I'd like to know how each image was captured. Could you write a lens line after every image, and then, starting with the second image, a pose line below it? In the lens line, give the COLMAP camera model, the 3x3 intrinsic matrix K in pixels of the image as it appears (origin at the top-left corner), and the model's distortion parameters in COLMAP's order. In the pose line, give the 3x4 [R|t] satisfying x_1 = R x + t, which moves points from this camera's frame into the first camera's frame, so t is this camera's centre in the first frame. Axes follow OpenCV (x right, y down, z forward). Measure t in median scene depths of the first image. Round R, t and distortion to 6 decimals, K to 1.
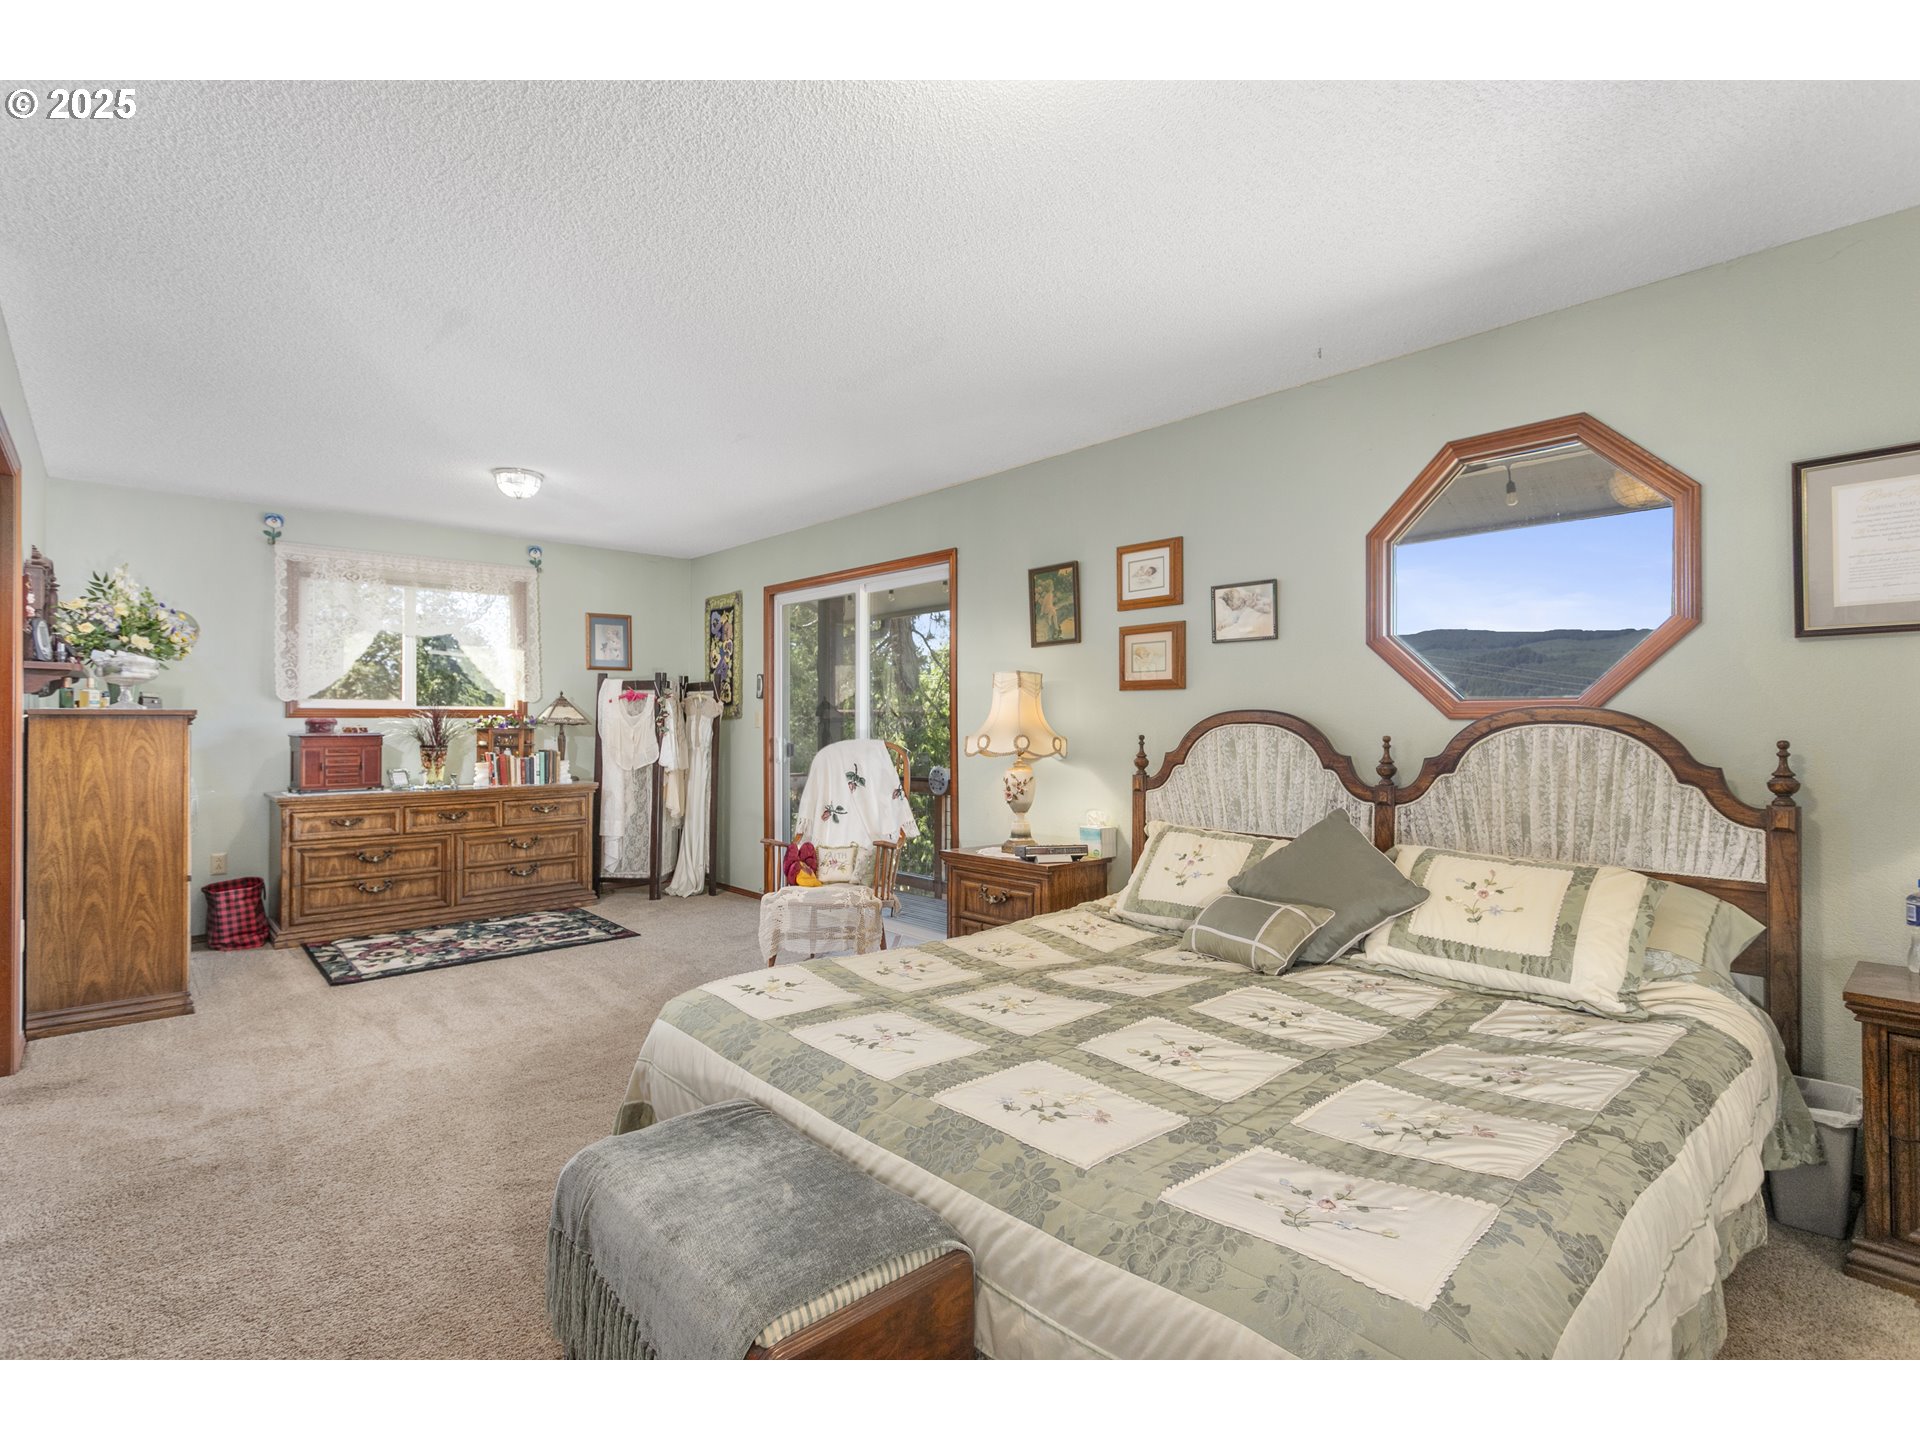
lens RADIAL K [[900.0, 0, 970.5], [0, 900.0, 717.3], [0, 0, 1]] dist [0.003029, 0.000327]
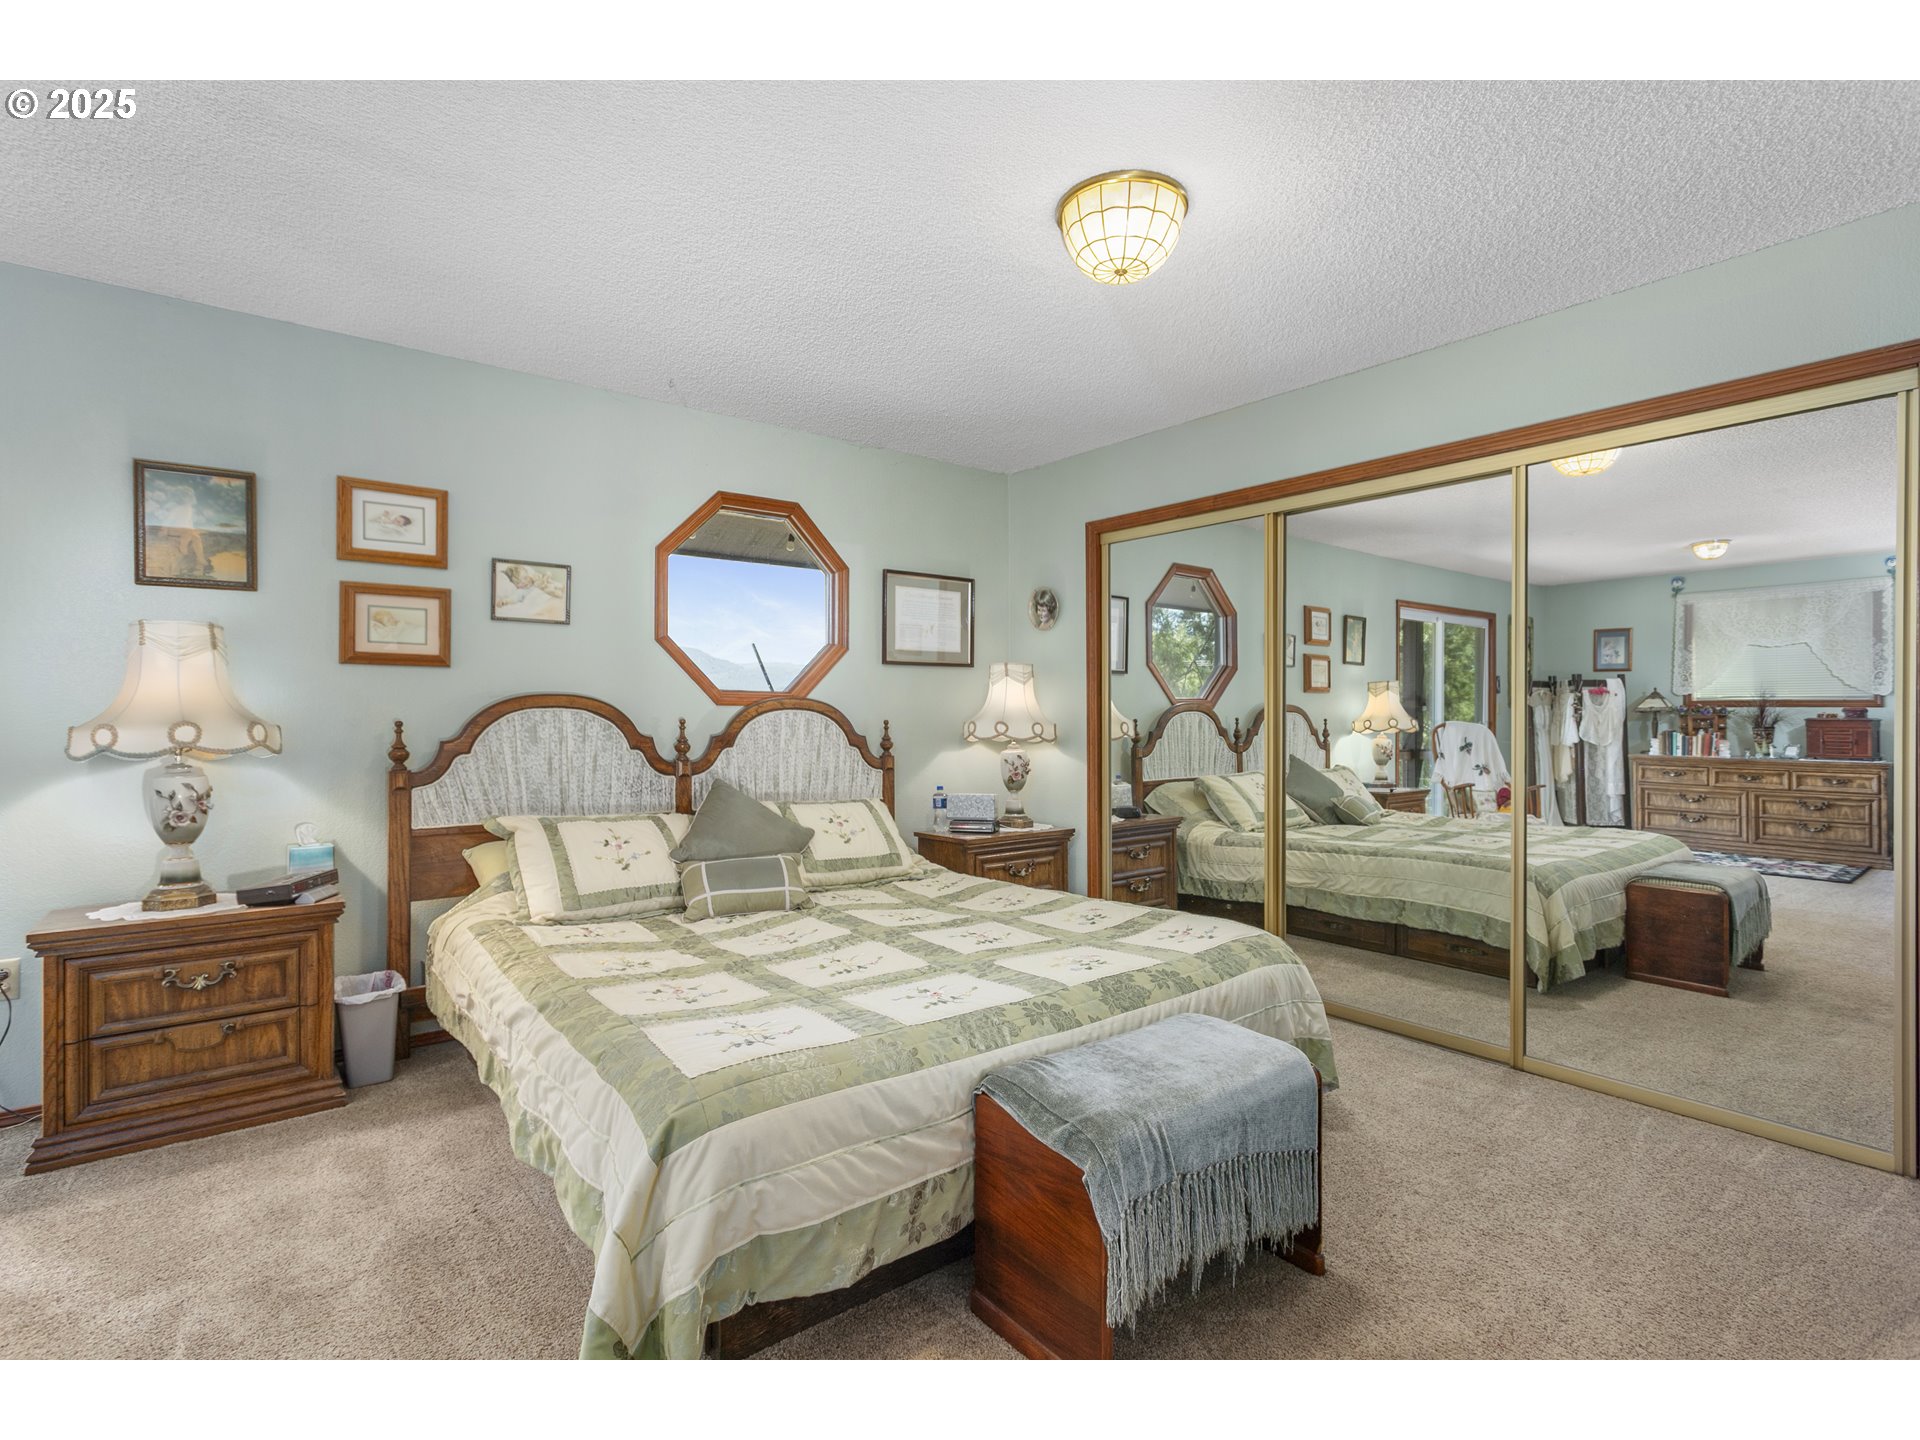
lens RADIAL K [[900.0, 0, 970.5], [0, 900.0, 717.3], [0, 0, 1]] dist [0.003029, 0.000327]
pose [[0.103265, -0.006862, 0.994630, -0.603986], [-0.016700, 0.999823, 0.008632, 0.000867], [-0.994514, -0.017501, 0.103133, 0.426769]]
